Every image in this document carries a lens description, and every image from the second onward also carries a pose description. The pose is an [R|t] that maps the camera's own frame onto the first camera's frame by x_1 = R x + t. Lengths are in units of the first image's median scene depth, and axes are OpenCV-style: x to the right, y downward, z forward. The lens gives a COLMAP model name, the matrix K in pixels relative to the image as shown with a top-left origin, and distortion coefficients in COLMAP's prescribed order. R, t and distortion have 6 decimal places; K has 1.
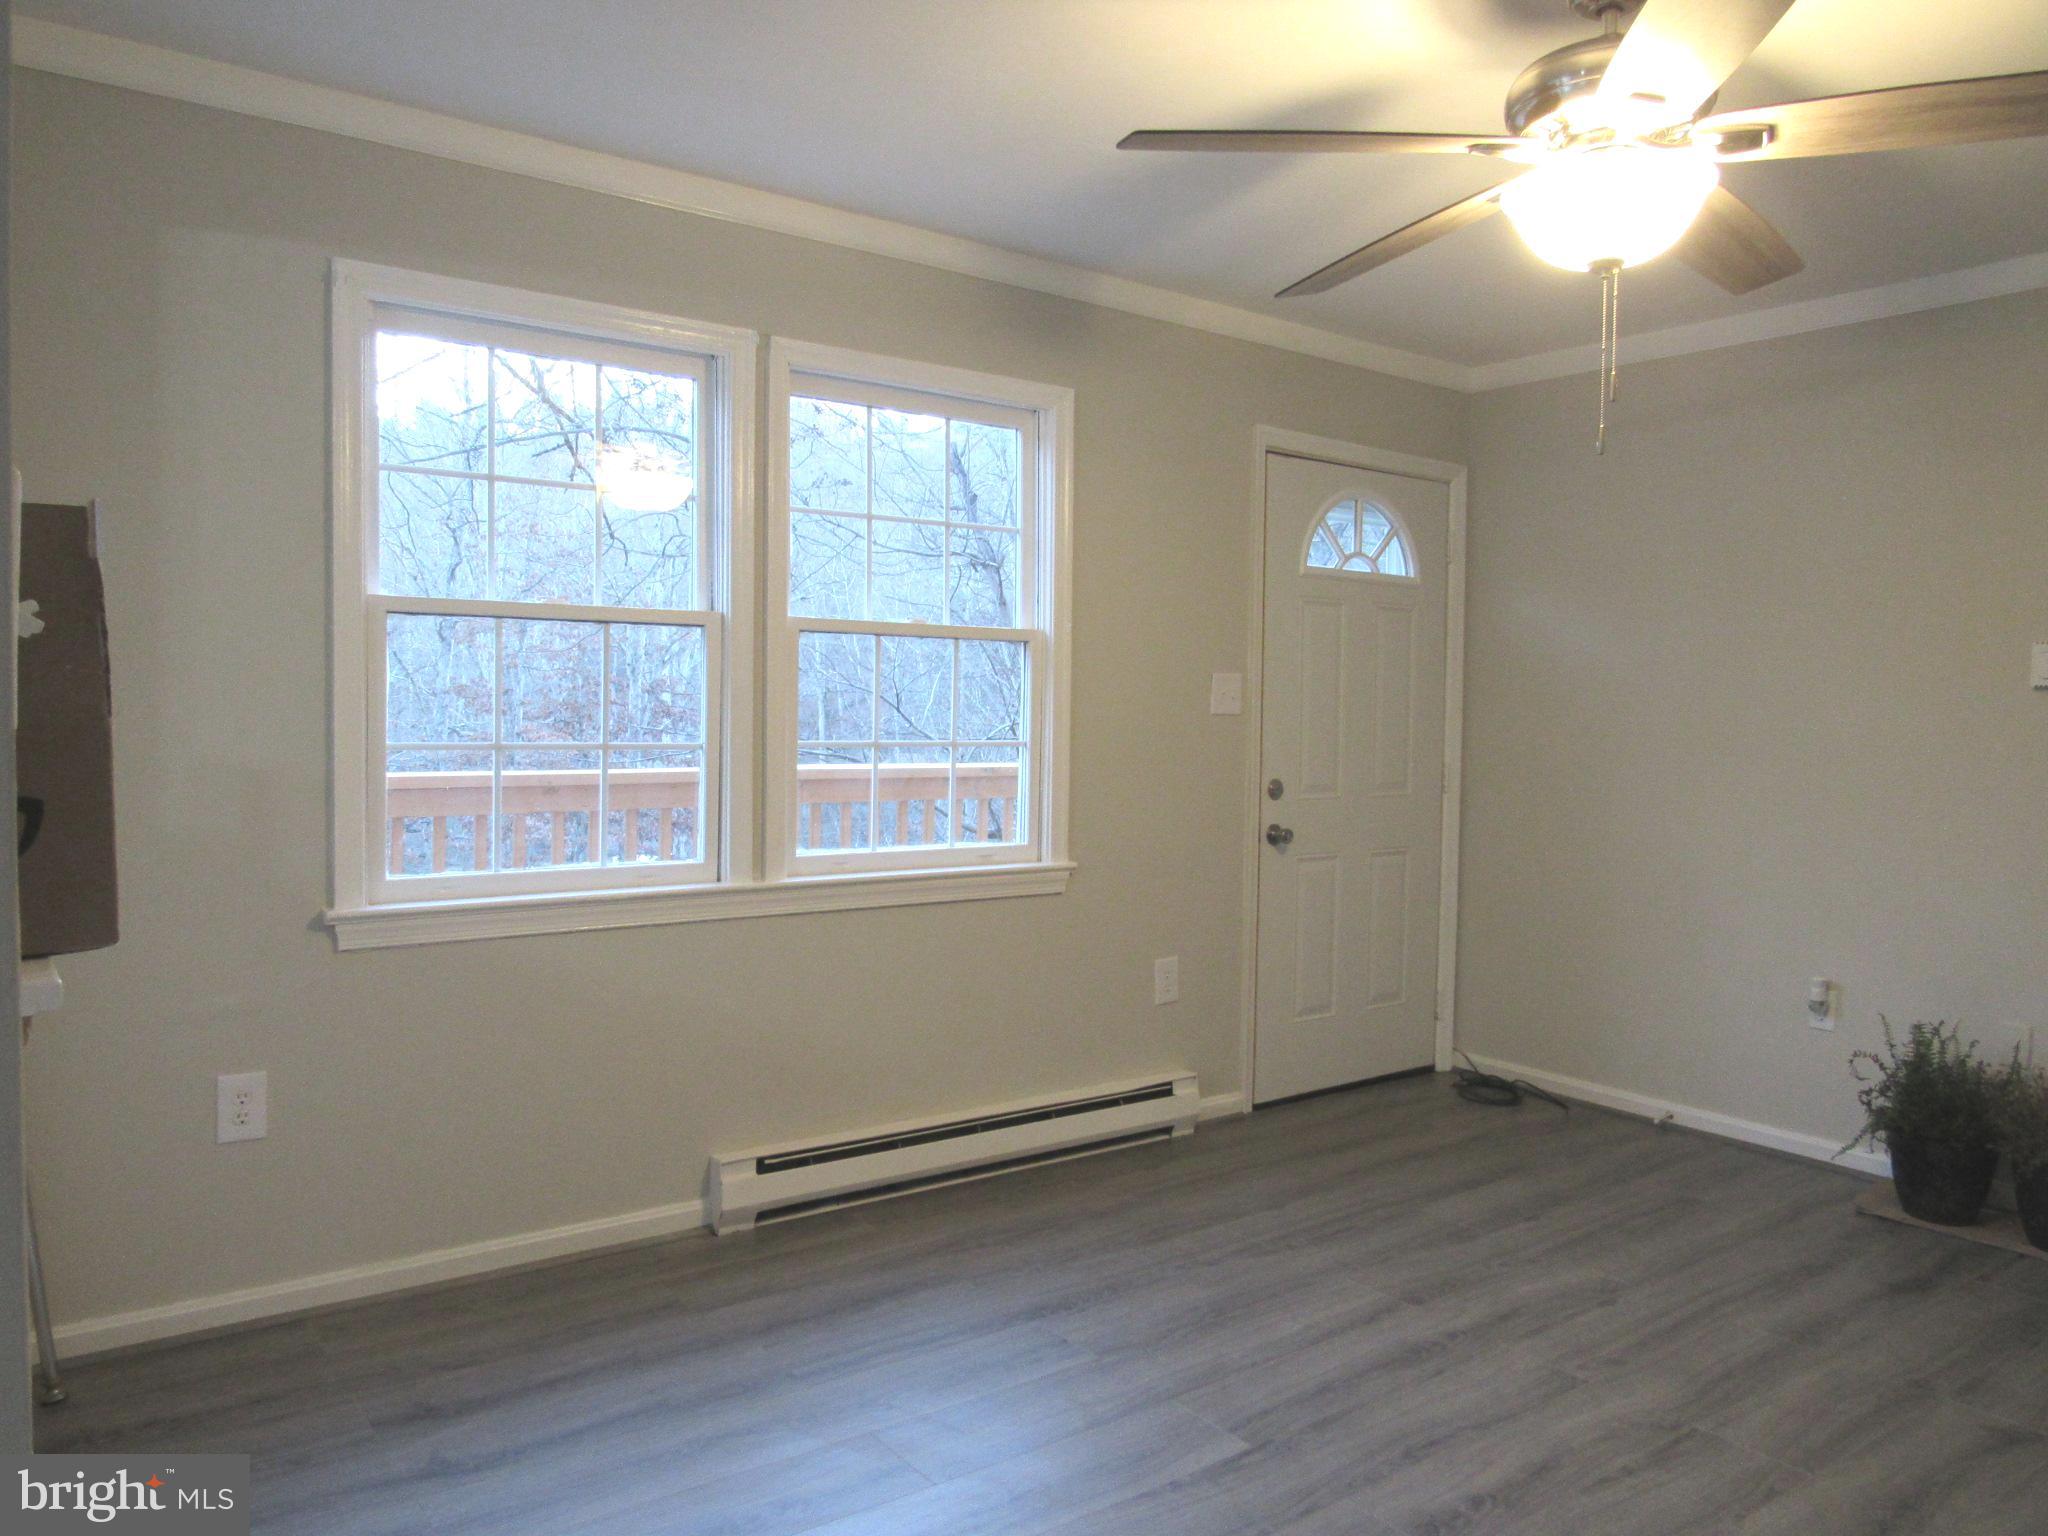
lens RADIAL K [[1469.4, 0, 1018.8], [0, 1469.4, 776.4], [0, 0, 1]] dist [-0.031968, 0.019163]
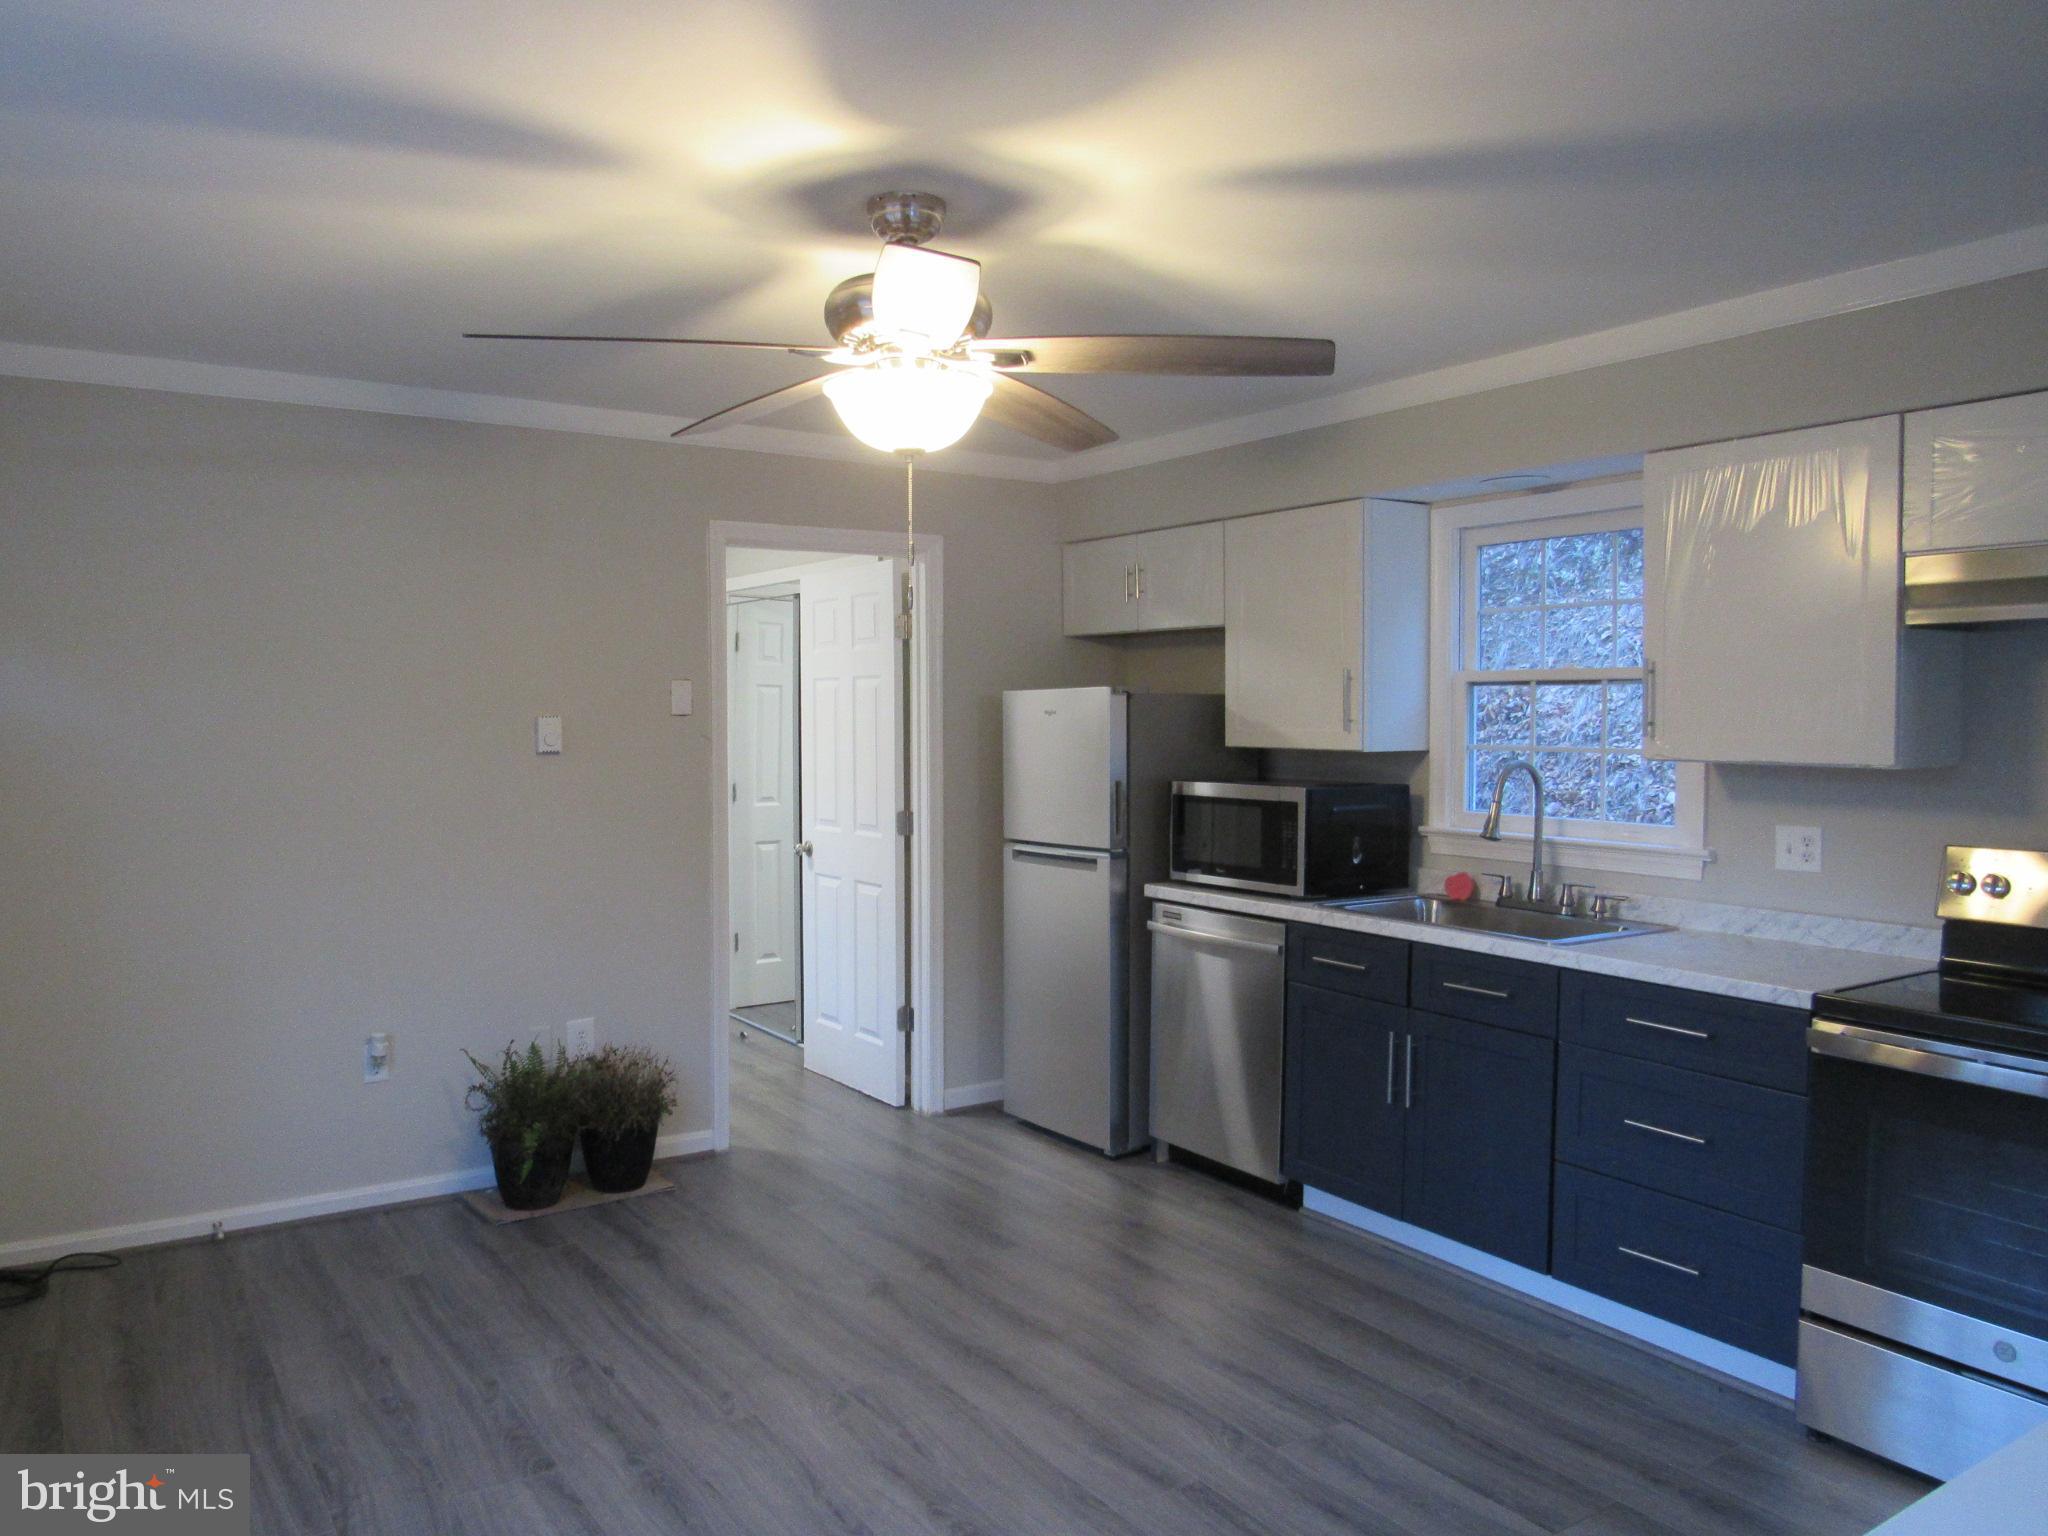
lens RADIAL K [[1469.4, 0, 1007.4], [0, 1469.4, 772.8], [0, 0, 1]] dist [-0.031968, 0.019163]
pose [[0.059034, -0.064172, 0.996191, -0.515245], [0.052394, 0.996755, 0.061103, -0.099559], [-0.996880, 0.048587, 0.062204, 0.546760]]
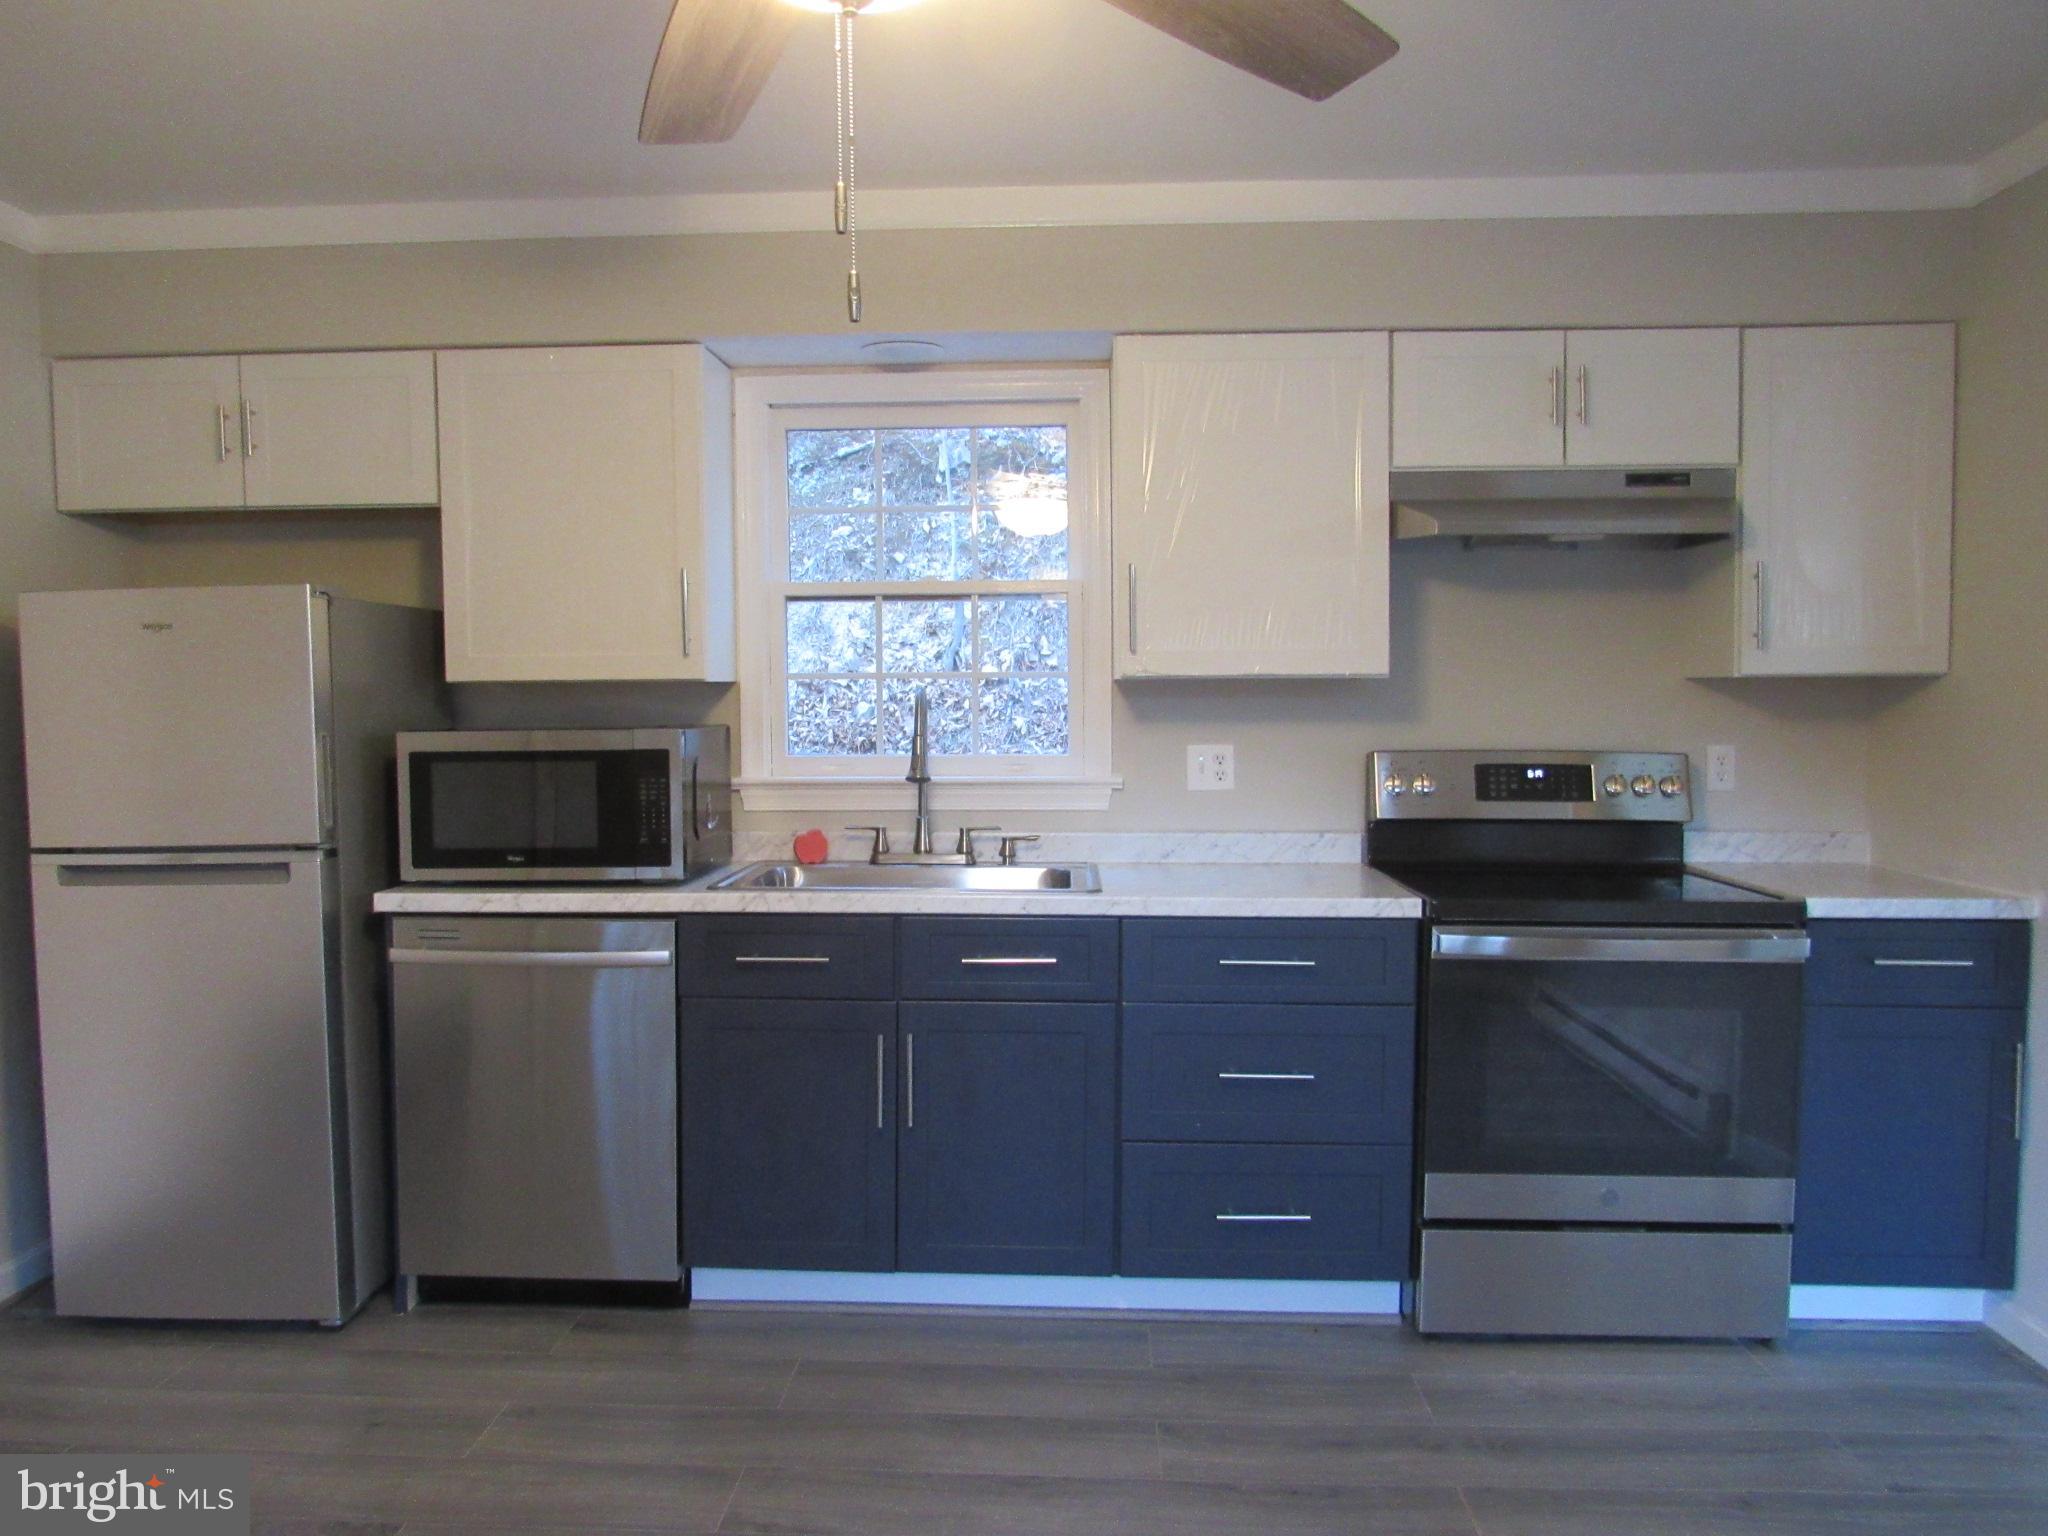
lens RADIAL K [[1469.4, 0, 1022.2], [0, 1469.4, 770.6], [0, 0, 1]] dist [-0.031968, 0.019163]
pose [[-0.764924, -0.056335, 0.641653, -0.026452], [0.022656, 0.993198, 0.114209, -0.071917], [-0.643722, 0.101899, -0.758445, 0.906966]]
